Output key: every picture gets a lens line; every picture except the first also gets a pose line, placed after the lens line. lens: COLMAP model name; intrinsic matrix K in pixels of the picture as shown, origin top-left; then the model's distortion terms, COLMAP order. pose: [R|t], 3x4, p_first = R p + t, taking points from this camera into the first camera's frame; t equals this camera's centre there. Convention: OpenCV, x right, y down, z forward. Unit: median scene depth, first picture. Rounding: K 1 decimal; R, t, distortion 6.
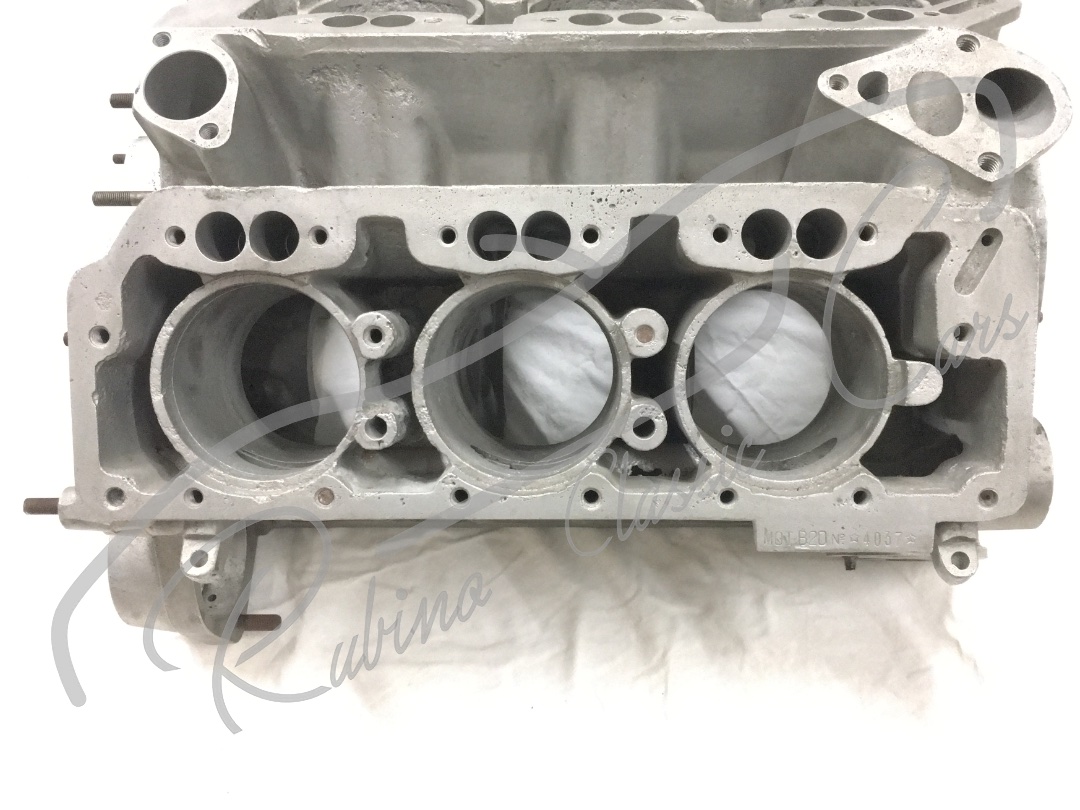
lens RADIAL K [[1078.8, 0, 571.3], [0, 1078.8, 404.6], [0, 0, 1]] dist [0.041383, -0.017918]
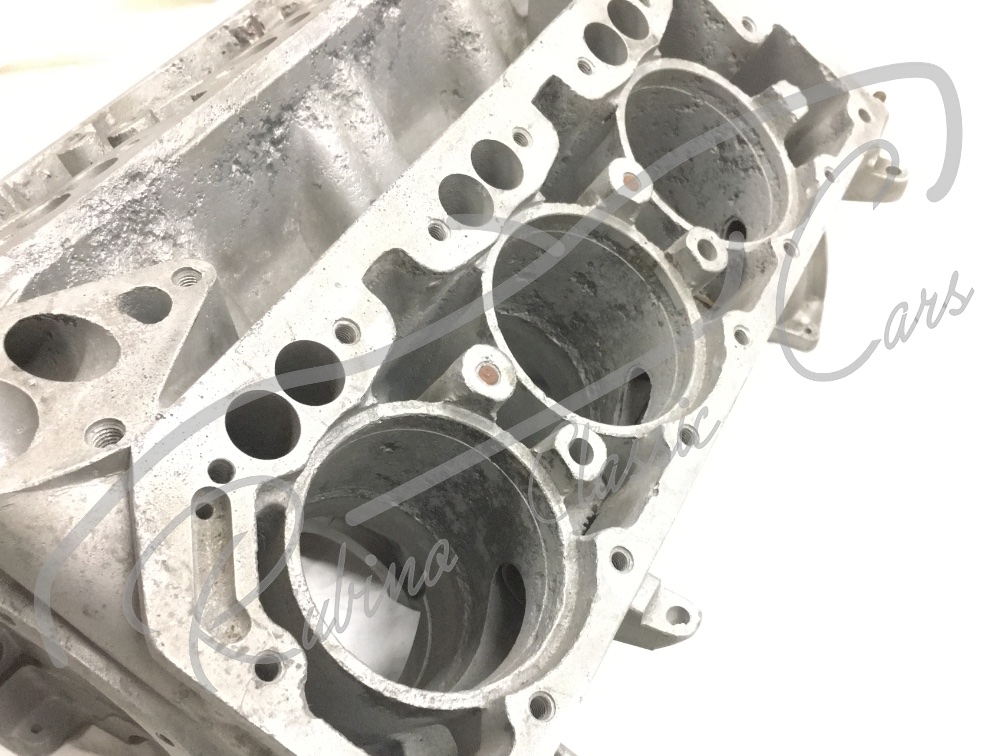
lens RADIAL K [[1021.5, 0, 530.6], [0, 1021.5, 451.8], [0, 0, 1]] dist [0.040925, -0.016733]
pose [[-0.450024, 0.700521, -0.553849, 0.594778], [-0.814916, -0.068493, 0.575518, -0.868834], [0.365228, 0.710337, 0.601689, 0.775701]]
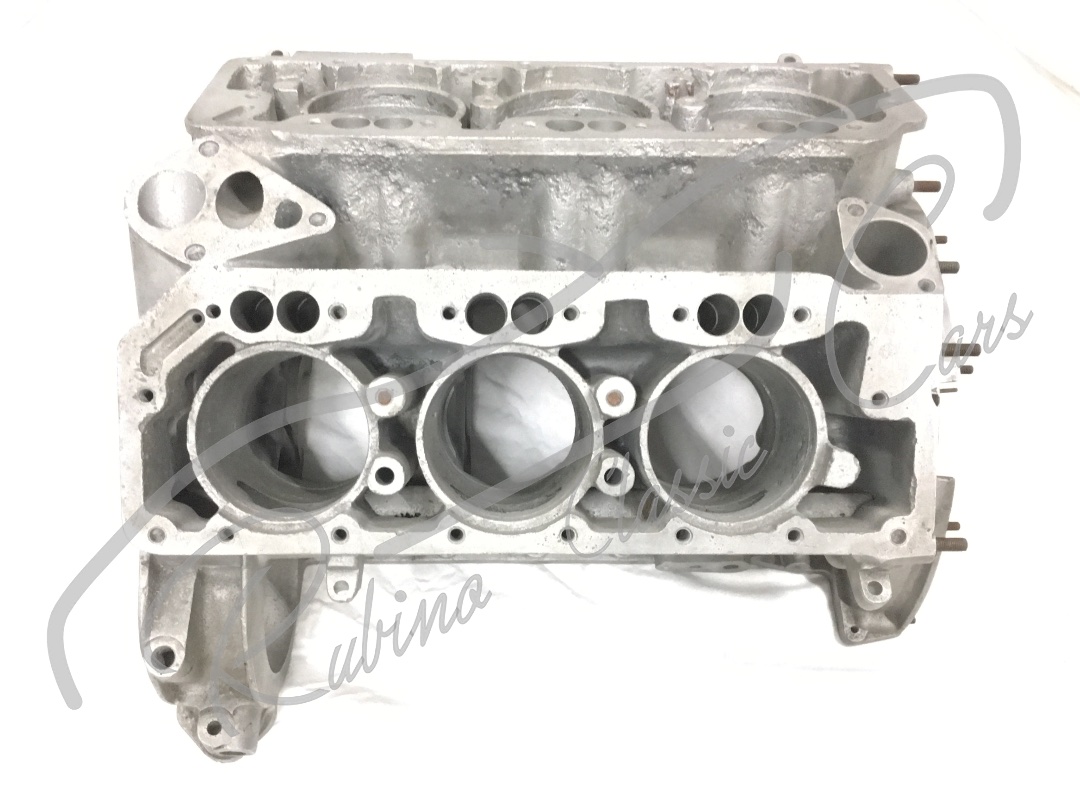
lens RADIAL K [[1049.8, 0, 524.5], [0, 1049.8, 452.9], [0, 0, 1]] dist [0.055643, -0.066754]
pose [[-0.999933, 0.010933, -0.003862, 0.033994], [-0.010043, -0.650207, 0.759691, -1.329511], [0.005794, 0.759678, 0.650273, 0.466272]]
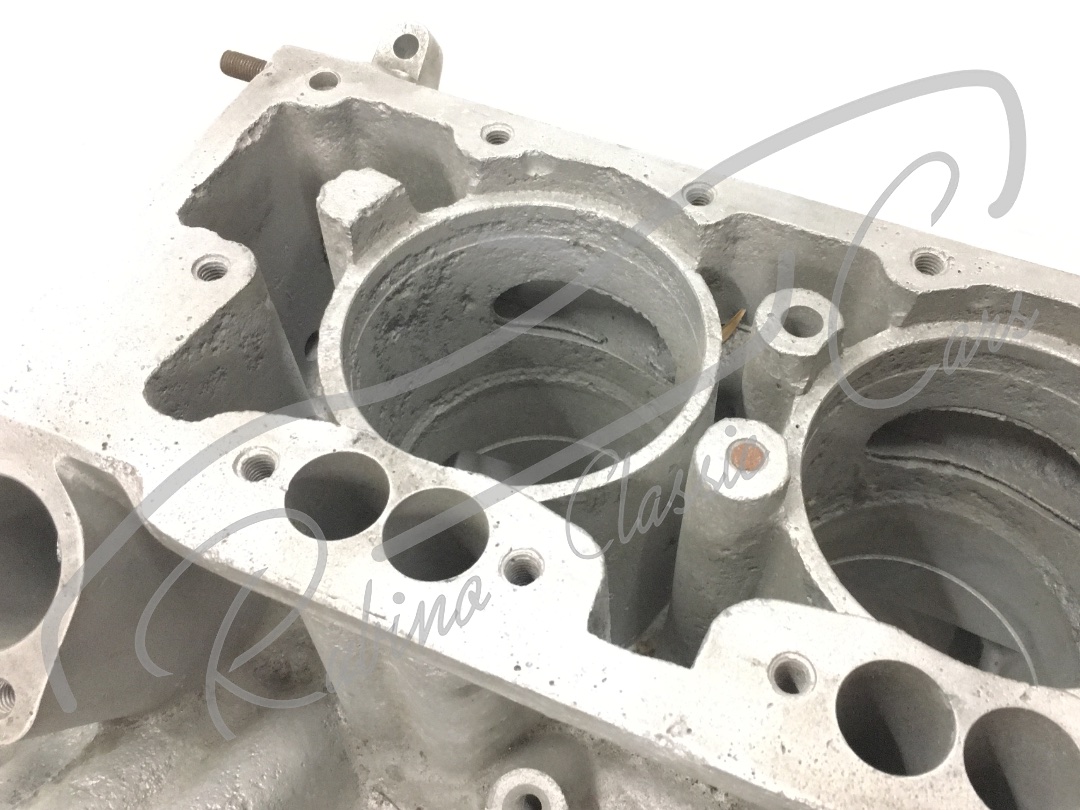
lens RADIAL K [[1097.1, 0, 611.8], [0, 1097.1, 380.9], [0, 0, 1]] dist [0.035464, -0.002582]
pose [[0.928040, 0.313271, -0.201504, -0.035815], [-0.234420, 0.911622, 0.337629, -0.617213], [0.289464, -0.266097, 0.919458, 0.696059]]
